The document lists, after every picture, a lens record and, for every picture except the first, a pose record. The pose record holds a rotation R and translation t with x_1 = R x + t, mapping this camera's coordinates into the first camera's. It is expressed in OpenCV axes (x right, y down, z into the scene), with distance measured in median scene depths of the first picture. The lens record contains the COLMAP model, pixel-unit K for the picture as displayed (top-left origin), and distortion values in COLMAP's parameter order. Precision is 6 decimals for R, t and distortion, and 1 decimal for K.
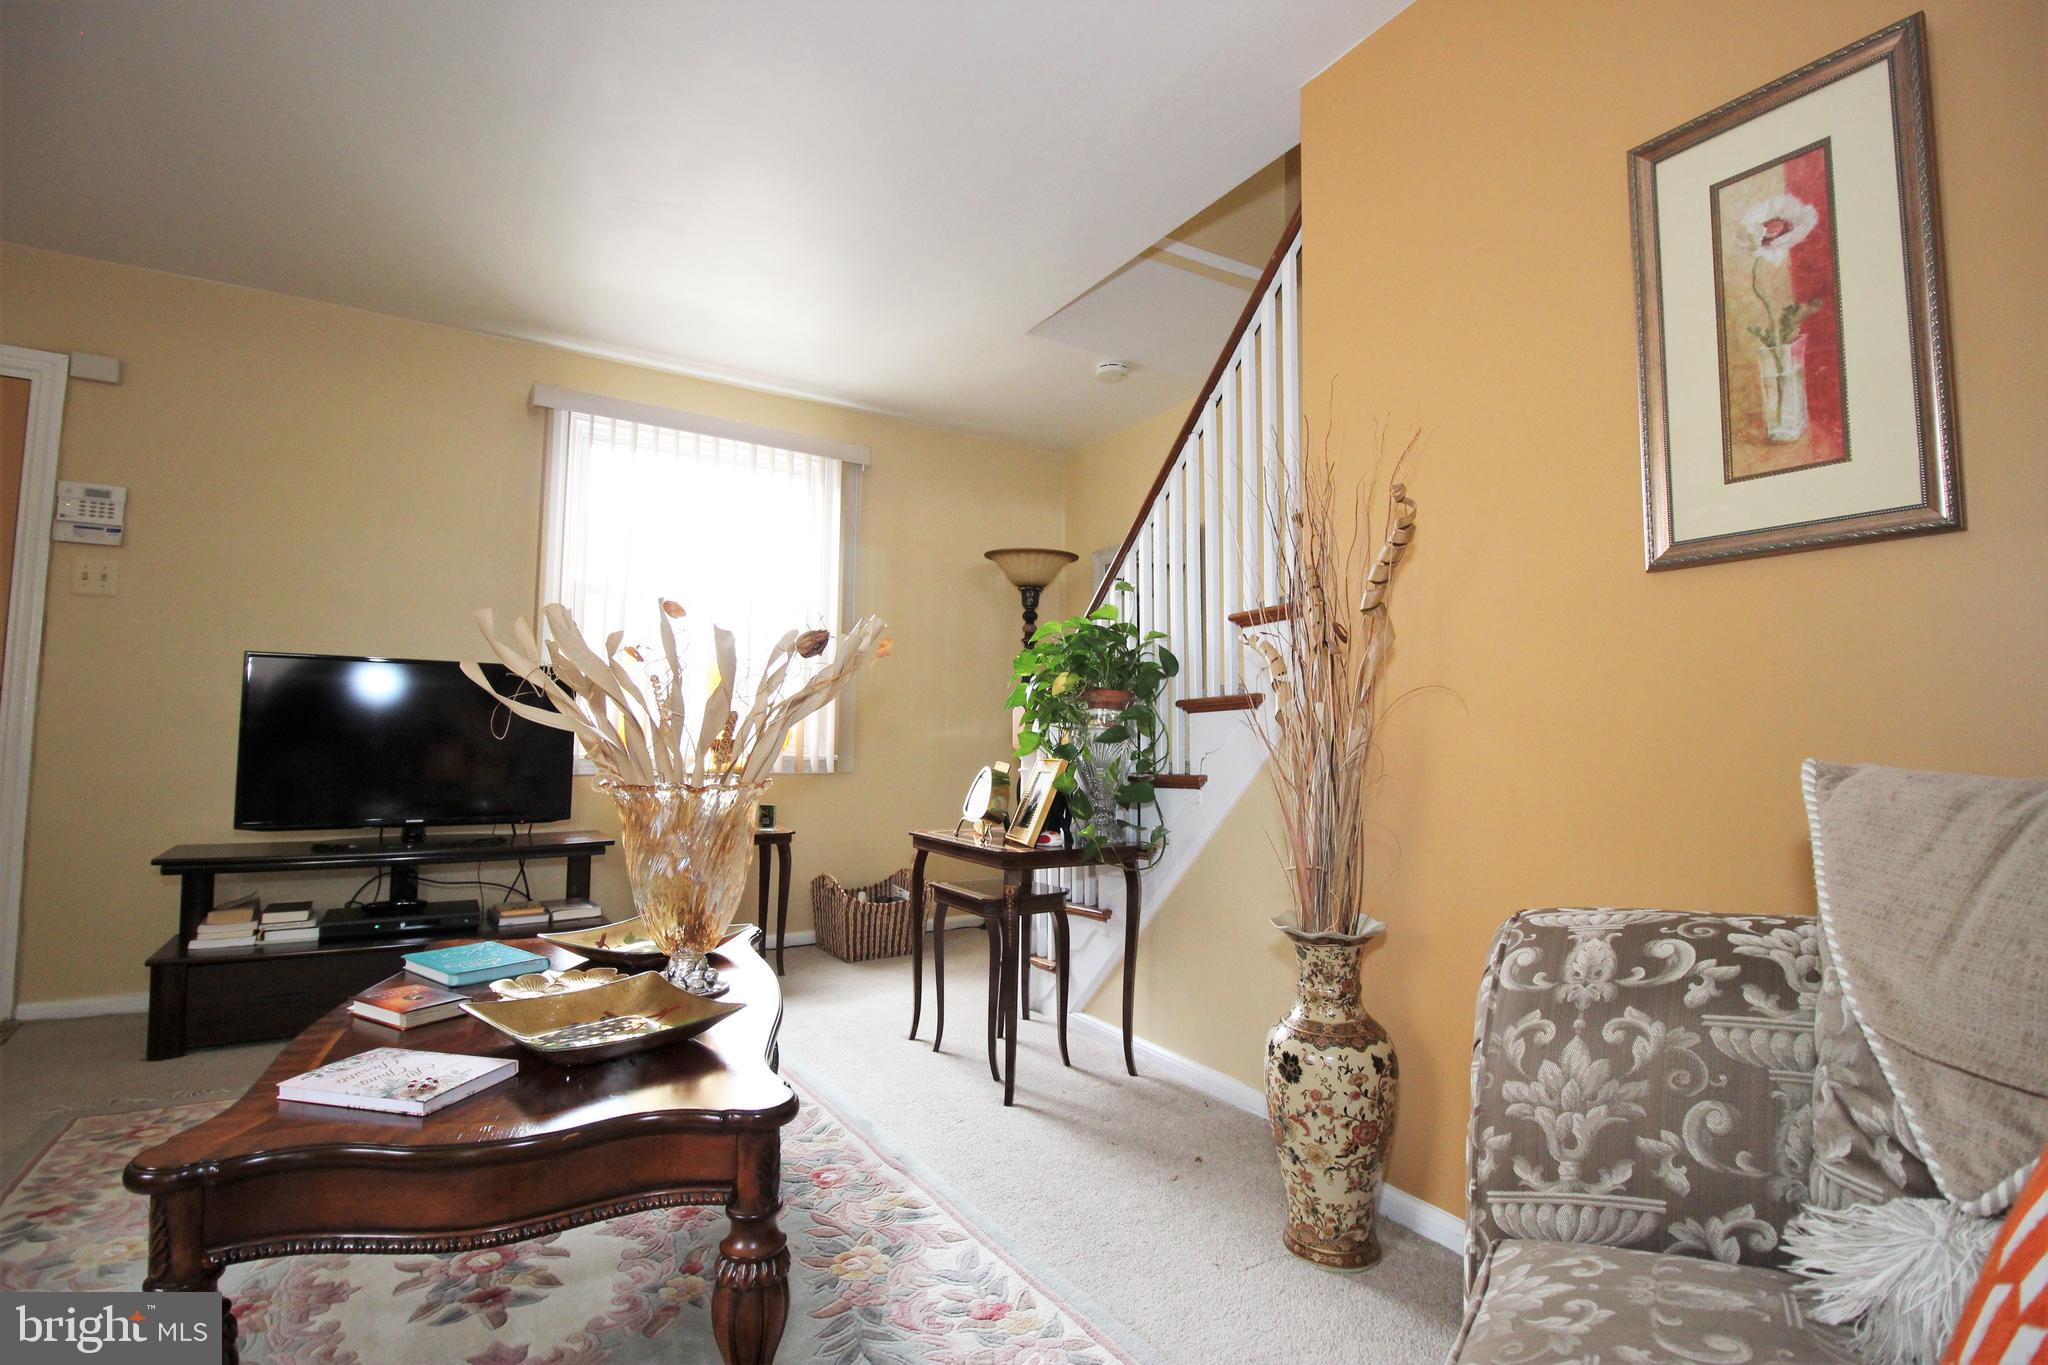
lens RADIAL K [[948.3, 0, 1054.6], [0, 948.3, 677.2], [0, 0, 1]] dist [-0.002833, -0.011712]
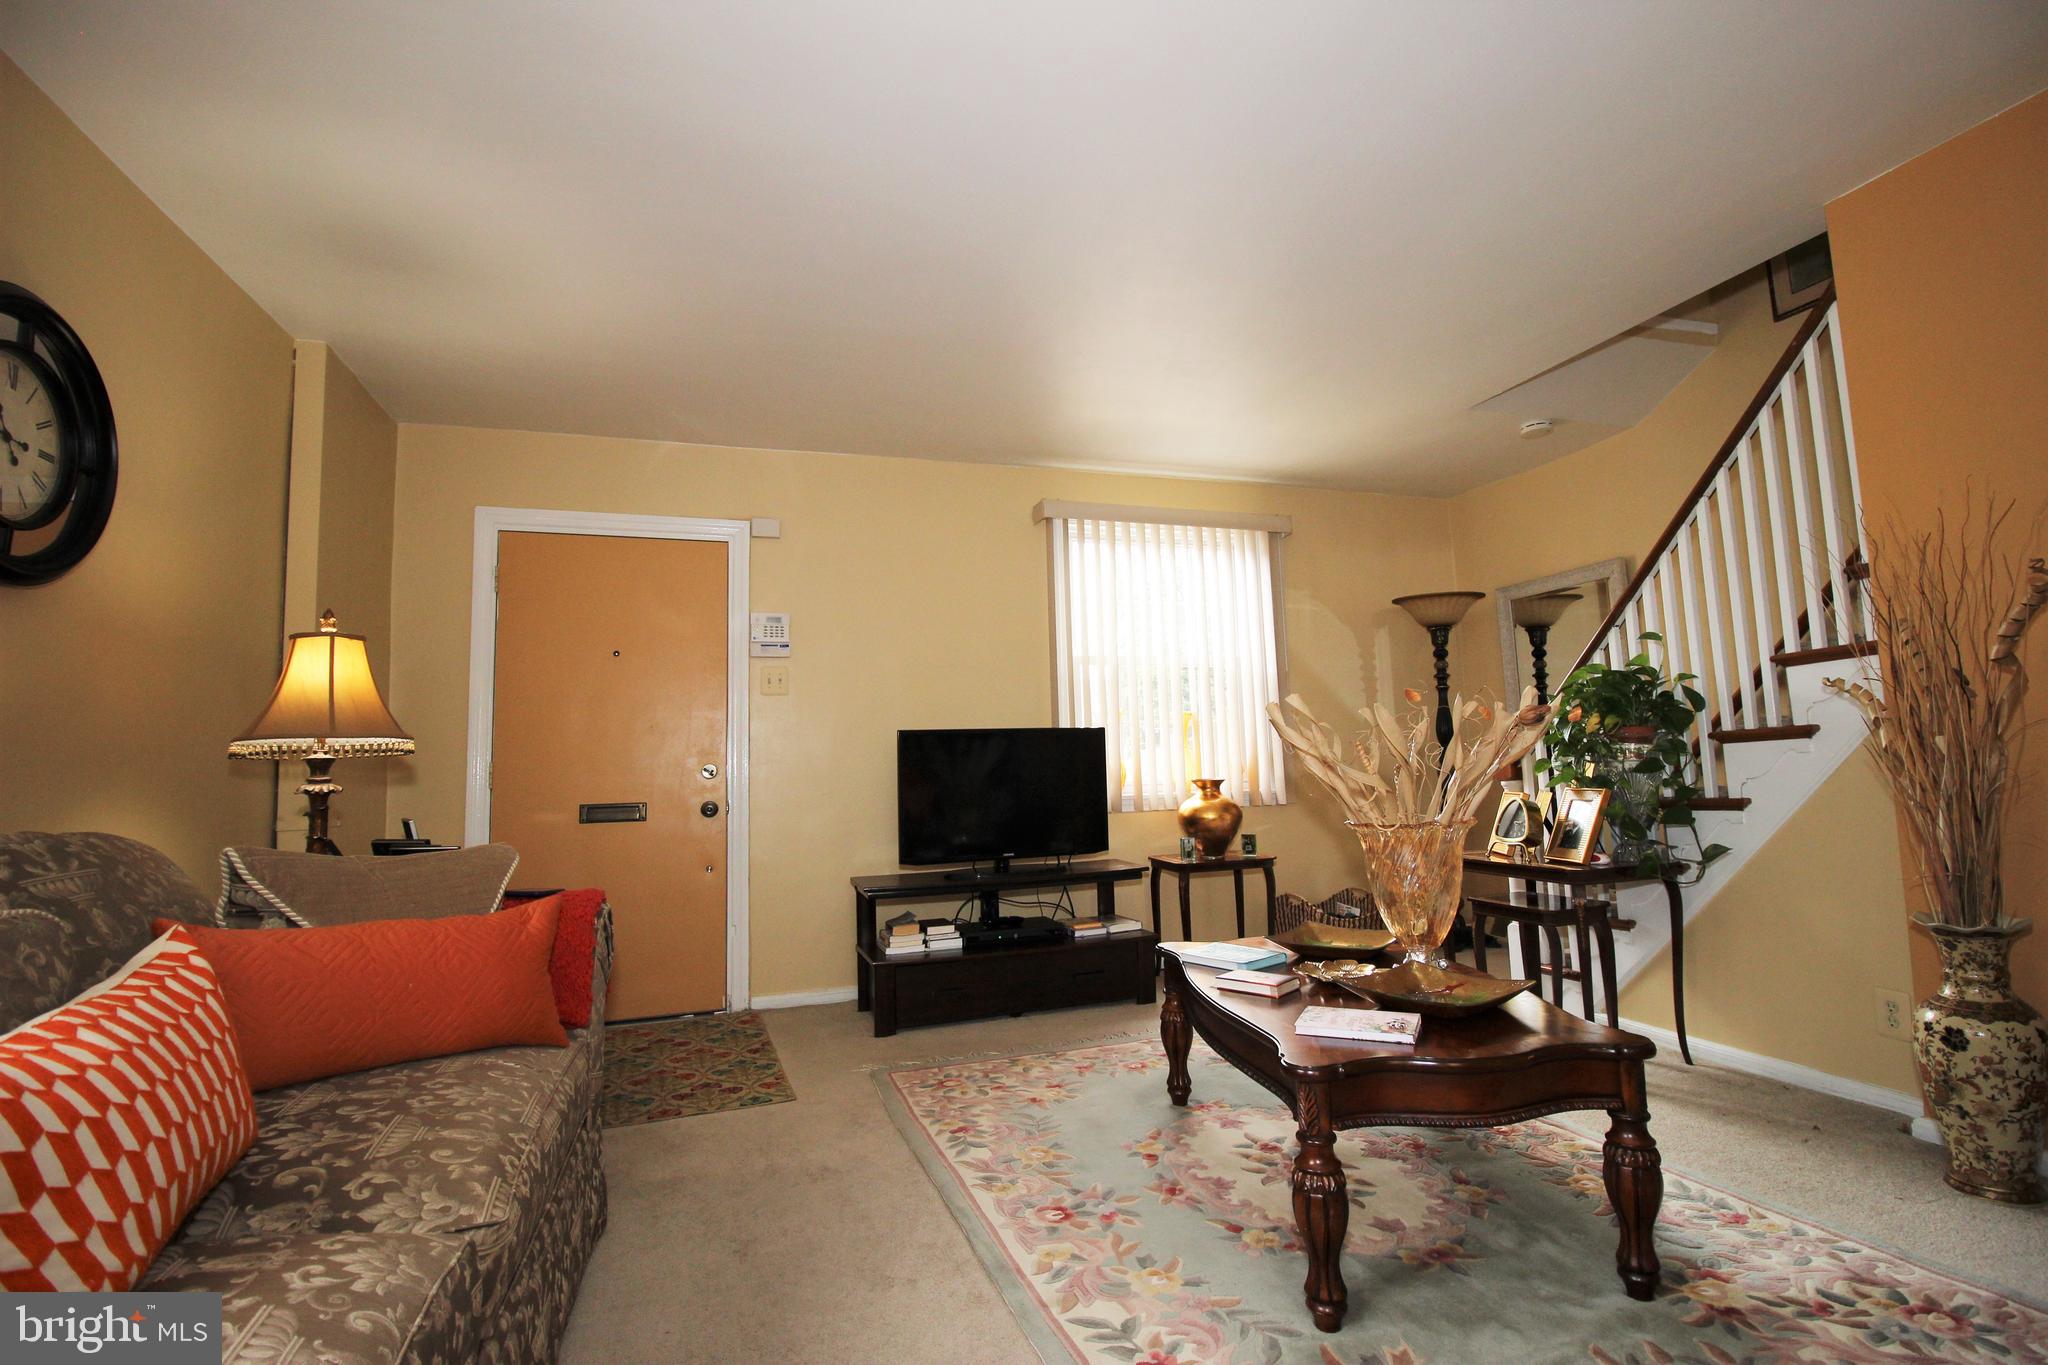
lens RADIAL K [[948.3, 0, 1050.1], [0, 948.3, 678.8], [0, 0, 1]] dist [-0.002833, -0.011712]
pose [[0.968819, -0.065288, -0.239012, -0.365642], [0.059892, 0.997761, -0.029777, -0.053997], [0.240421, 0.014534, 0.970560, -0.291233]]
